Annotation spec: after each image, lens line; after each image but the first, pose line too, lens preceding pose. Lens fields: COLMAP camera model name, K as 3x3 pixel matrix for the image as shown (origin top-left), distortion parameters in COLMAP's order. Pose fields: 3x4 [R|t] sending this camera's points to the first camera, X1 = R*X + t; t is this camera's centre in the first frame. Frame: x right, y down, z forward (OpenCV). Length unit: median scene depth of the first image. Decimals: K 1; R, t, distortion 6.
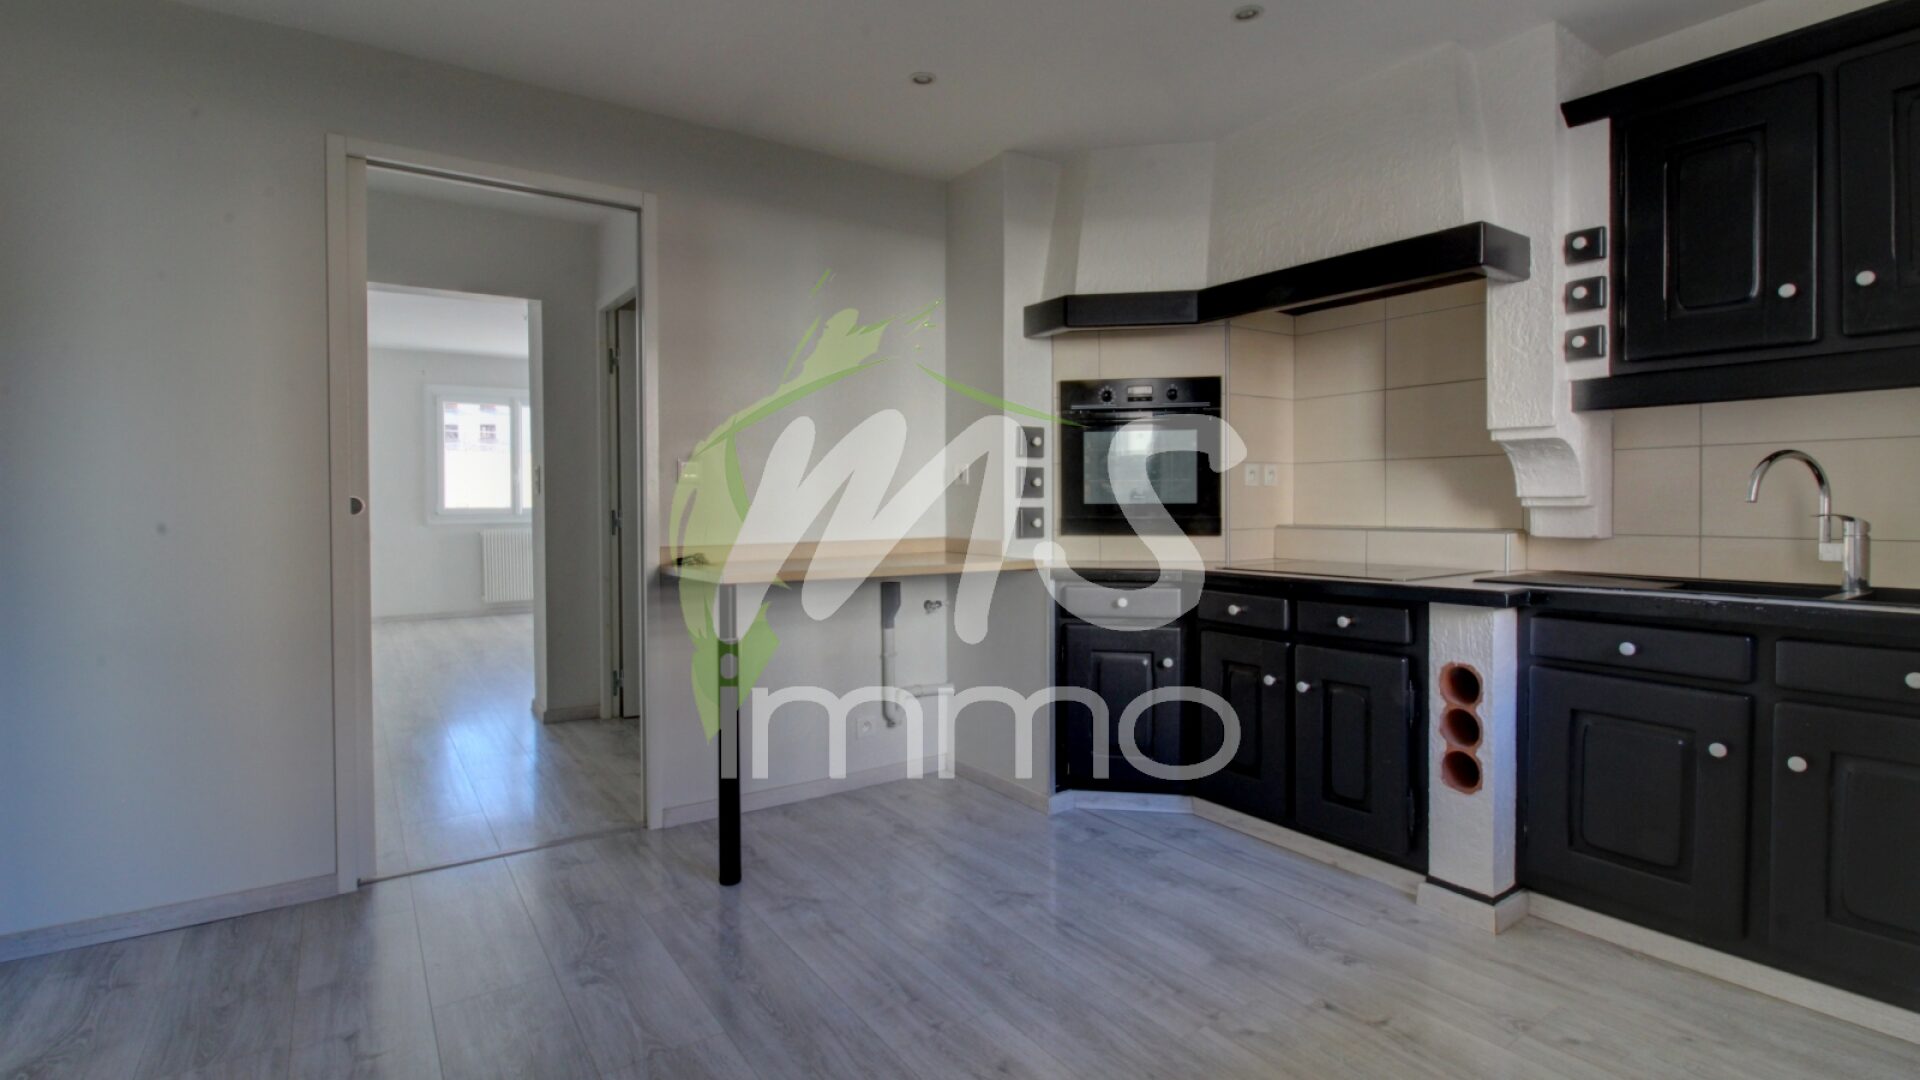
lens RADIAL K [[884.7, 0, 961.1], [0, 884.7, 526.0], [0, 0, 1]] dist [-0.030265, -0.000124]
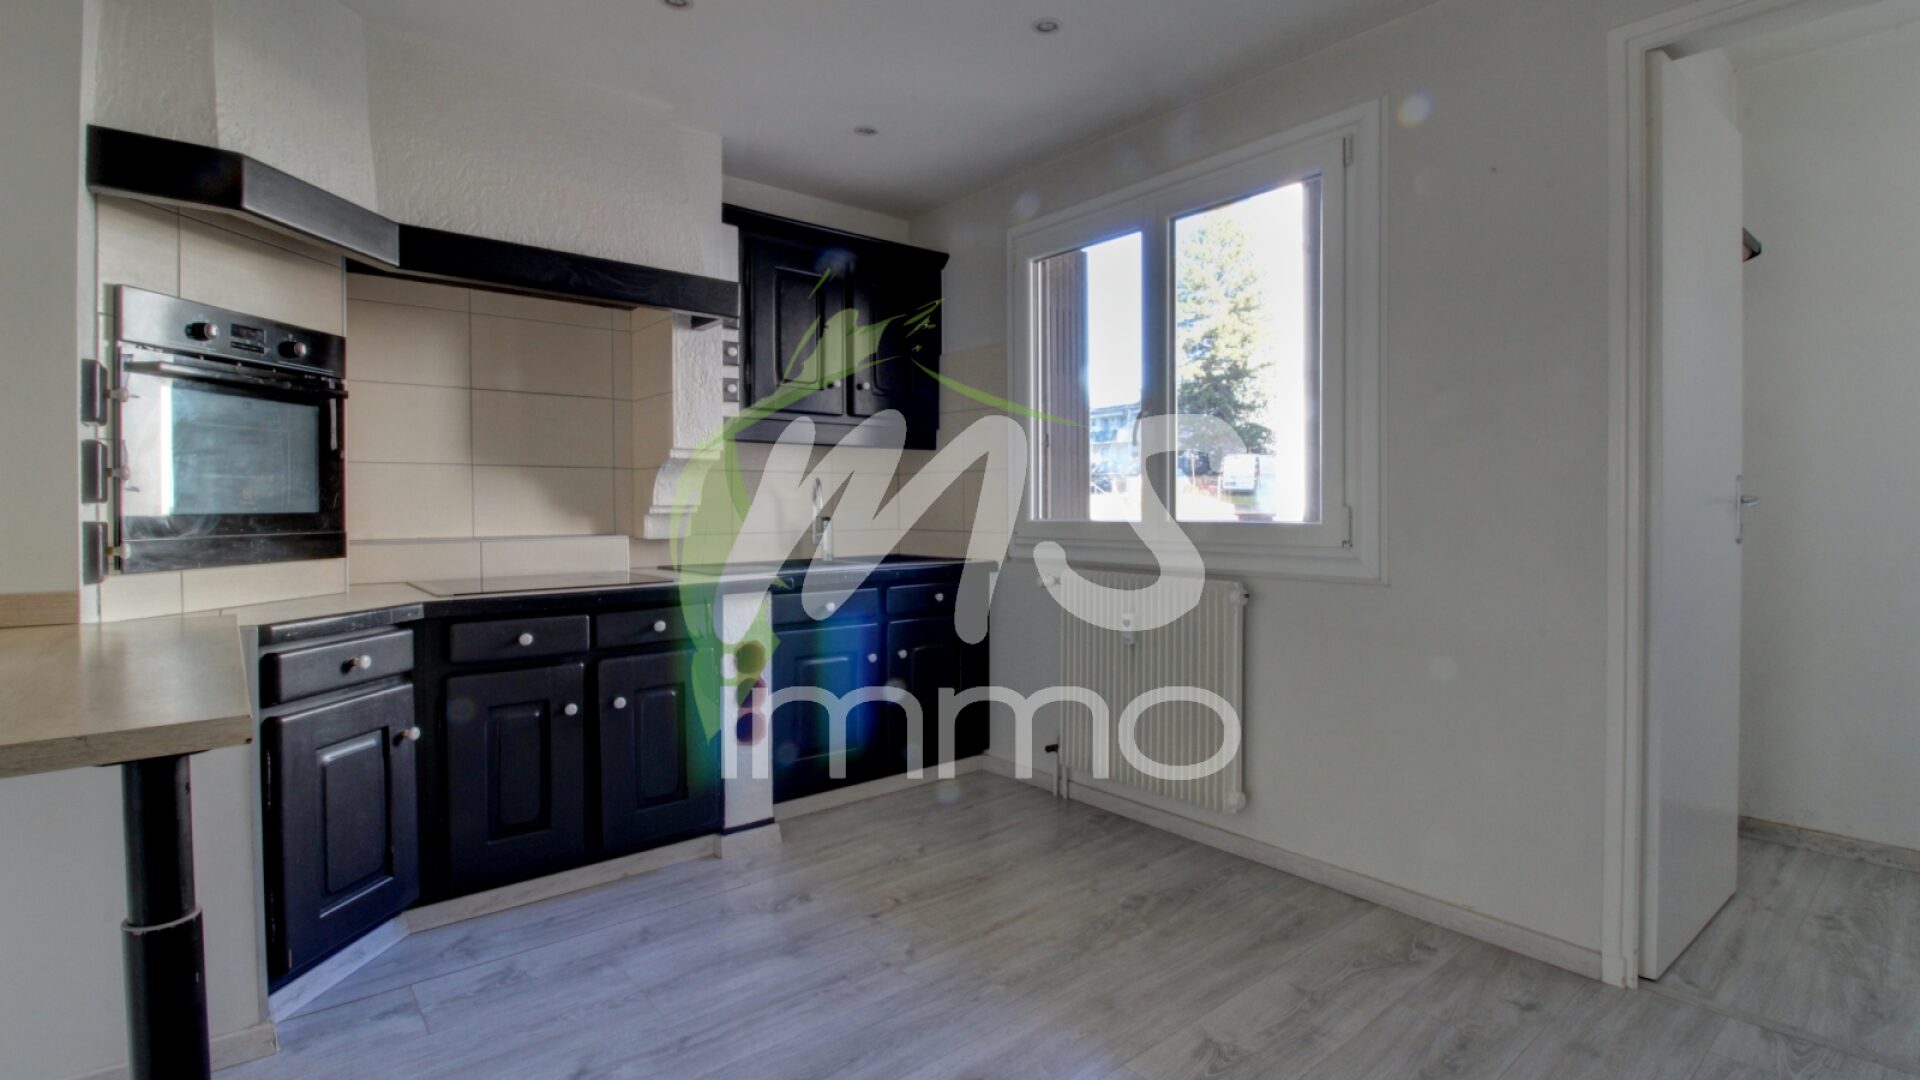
lens RADIAL K [[880.6, 0, 960.0], [0, 880.6, 540.0], [0, 0, 1]] dist [0.000571, 0.000020]
pose [[-0.095203, -0.024879, 0.995147, -0.583295], [0.032769, 0.999068, 0.028112, -0.007086], [-0.994918, 0.035287, -0.094299, 0.700313]]
